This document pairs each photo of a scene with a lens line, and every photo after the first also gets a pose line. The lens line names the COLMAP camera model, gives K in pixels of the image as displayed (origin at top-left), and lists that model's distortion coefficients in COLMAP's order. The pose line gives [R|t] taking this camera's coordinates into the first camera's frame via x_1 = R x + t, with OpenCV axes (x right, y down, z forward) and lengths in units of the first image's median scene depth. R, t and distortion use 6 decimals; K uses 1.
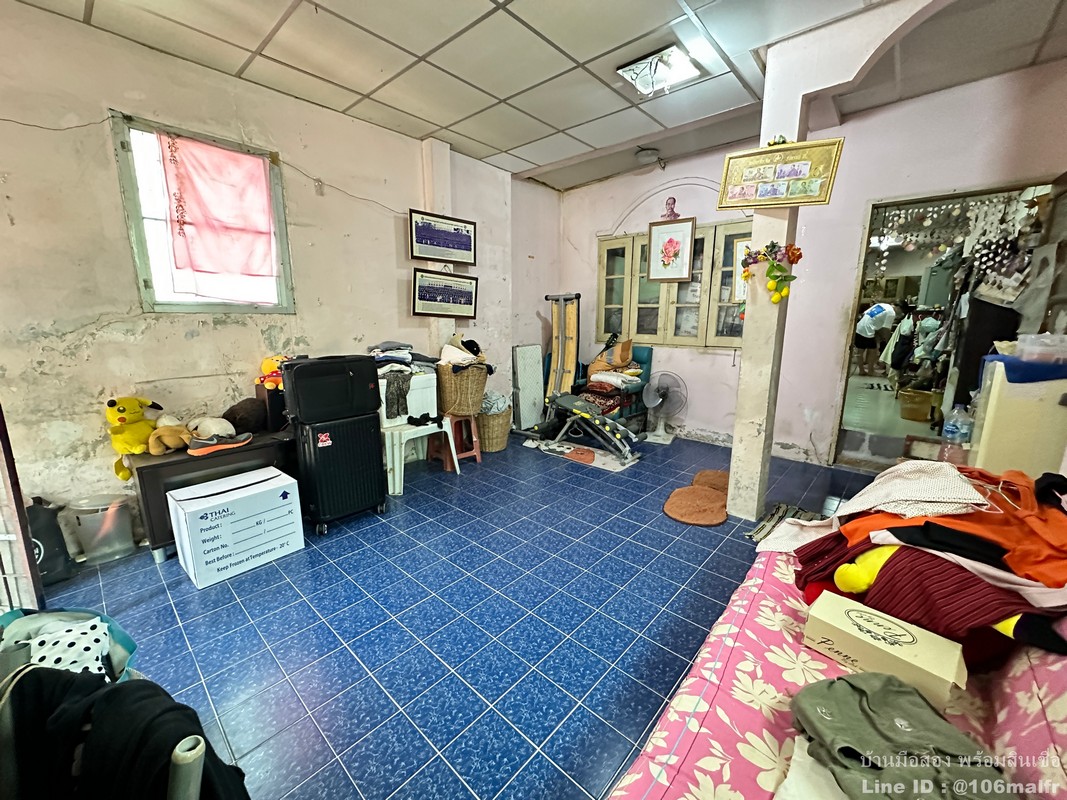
lens RADIAL K [[427.8, 0, 532.9], [0, 427.8, 398.9], [0, 0, 1]] dist [-0.005474, 0.000884]
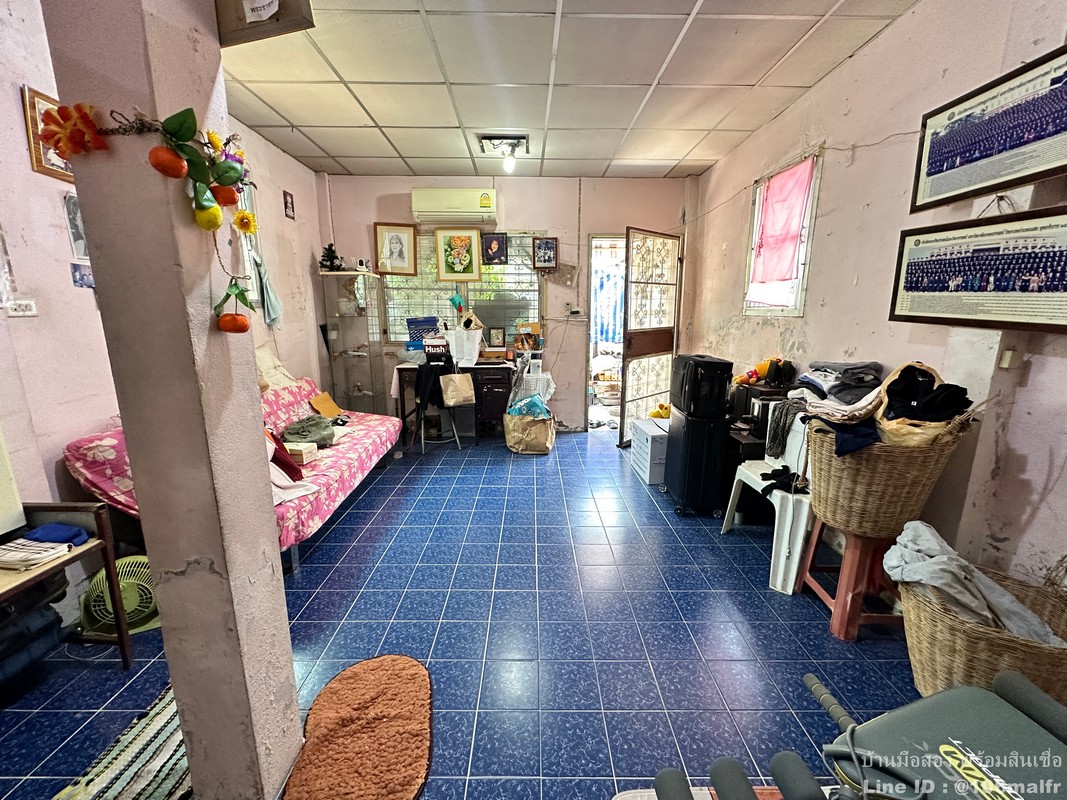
lens RADIAL K [[427.8, 0, 535.1], [0, 427.8, 398.4], [0, 0, 1]] dist [-0.005474, 0.000884]
pose [[-0.736664, 0.127323, -0.664165, 0.374948], [-0.133721, 0.935299, 0.327618, -0.192687], [0.662906, 0.330157, -0.671976, 0.963004]]
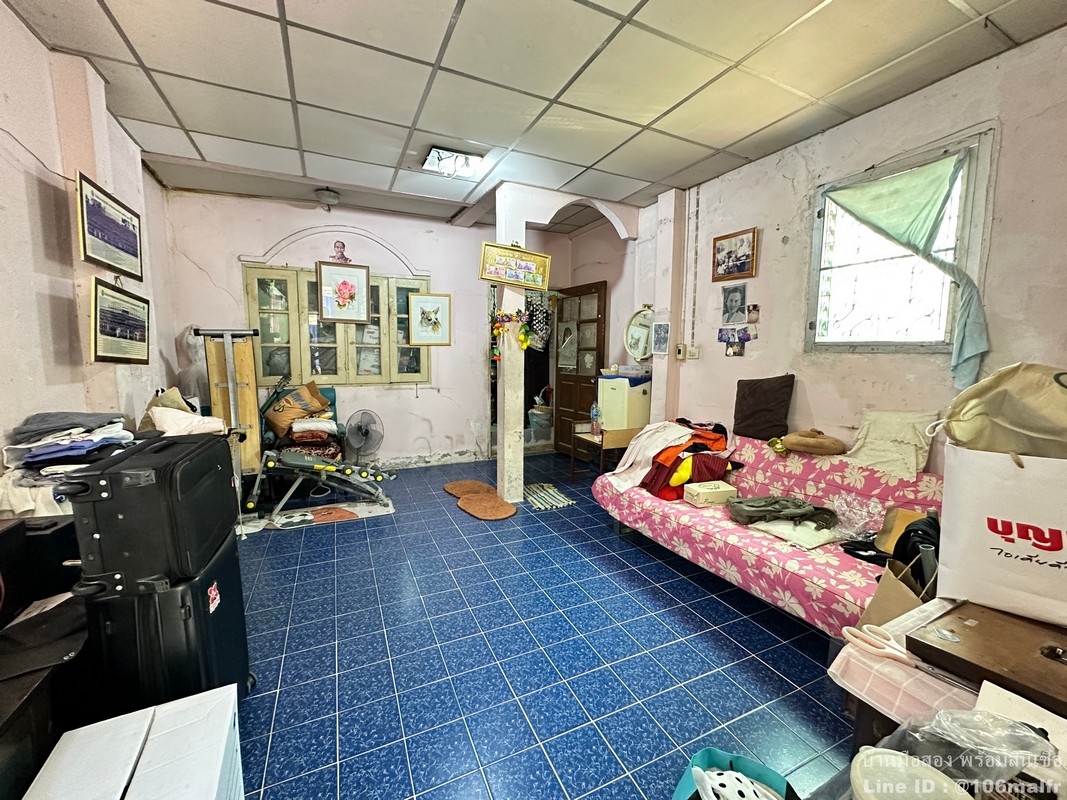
lens RADIAL K [[427.8, 0, 534.6], [0, 427.8, 397.3], [0, 0, 1]] dist [-0.005474, 0.000884]
pose [[0.386121, -0.097766, 0.917253, -0.499404], [0.170601, 0.984782, 0.033148, -0.062408], [-0.906535, 0.143685, 0.396924, 0.241012]]
